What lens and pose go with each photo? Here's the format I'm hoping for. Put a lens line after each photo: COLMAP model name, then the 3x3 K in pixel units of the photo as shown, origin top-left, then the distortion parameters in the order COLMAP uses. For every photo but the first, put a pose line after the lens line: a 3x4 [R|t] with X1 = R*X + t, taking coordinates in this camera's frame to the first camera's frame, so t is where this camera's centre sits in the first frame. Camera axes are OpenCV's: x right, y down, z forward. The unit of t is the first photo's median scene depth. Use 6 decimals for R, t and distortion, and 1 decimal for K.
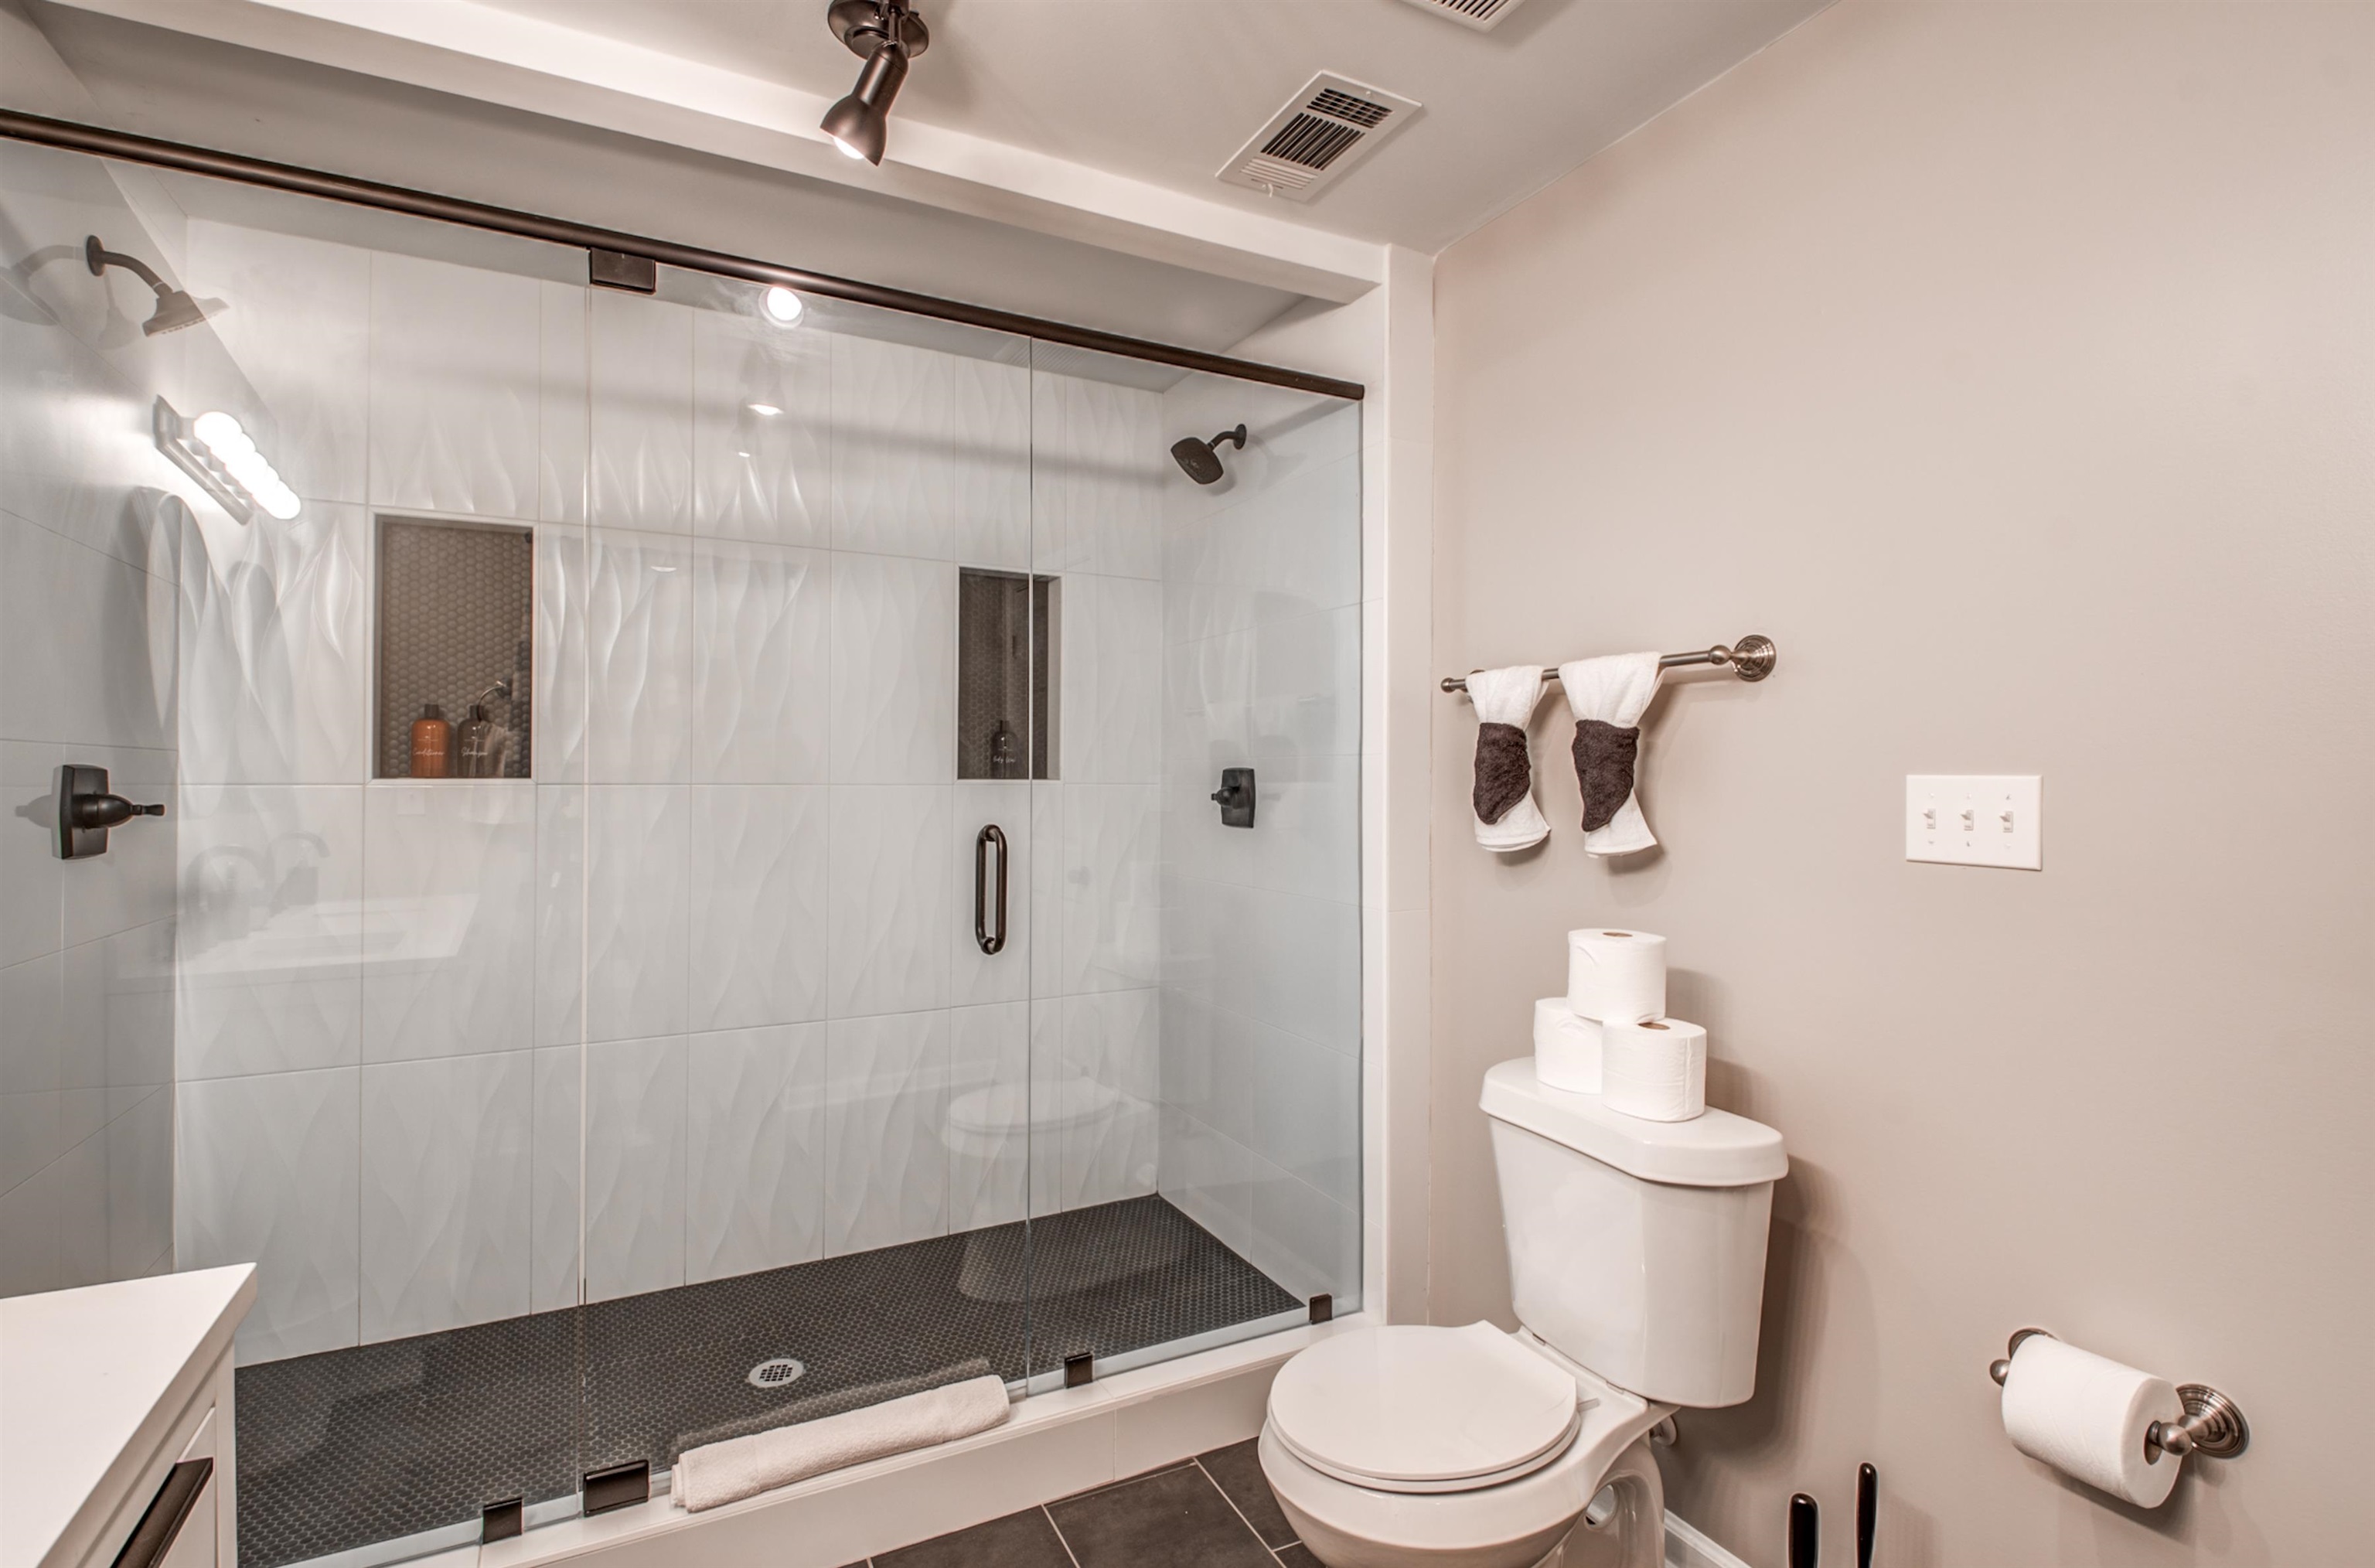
lens RADIAL K [[1154.1, 0, 1187.5], [0, 1154.1, 784.0], [0, 0, 1]] dist [-0.000216, -0.000713]
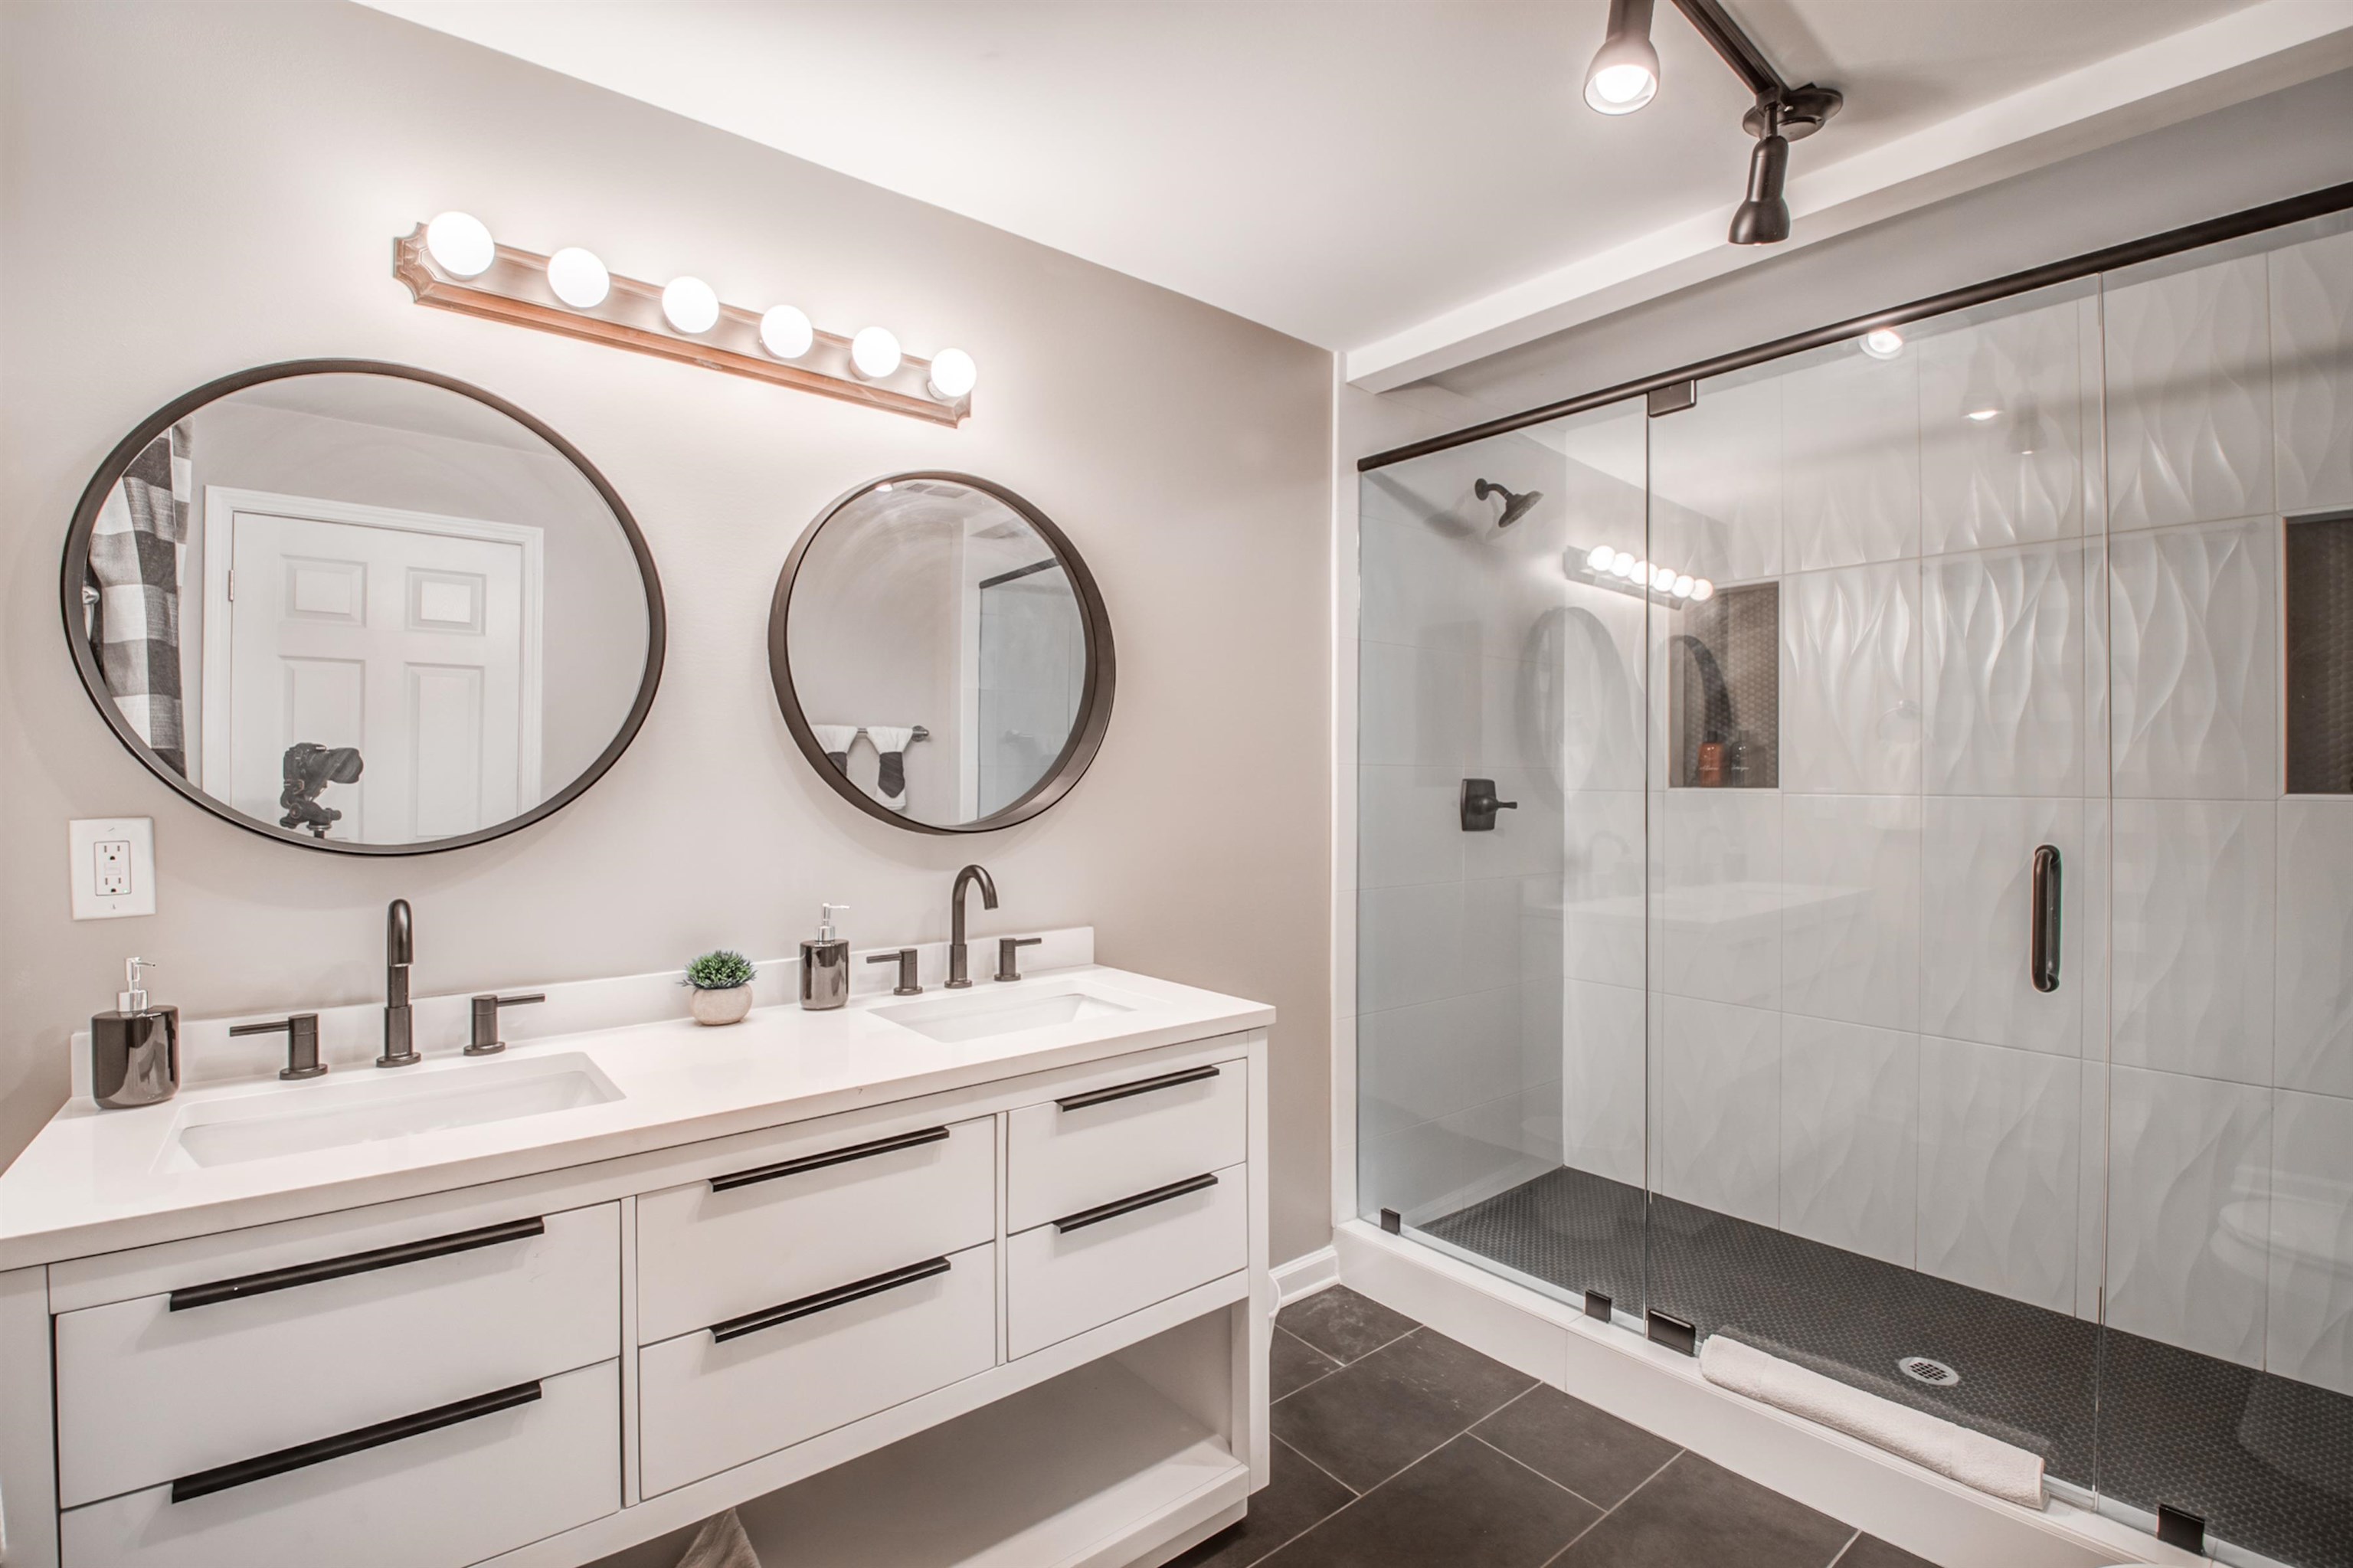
lens RADIAL K [[1037.9, 0, 1135.3], [0, 1037.9, 789.6], [0, 0, 1]] dist [-0.036276, 0.001171]
pose [[0.195065, 0.006264, -0.980770, 0.424972], [-0.015102, 0.999880, 0.003383, 0.003900], [0.980674, 0.014152, 0.195136, 0.149071]]
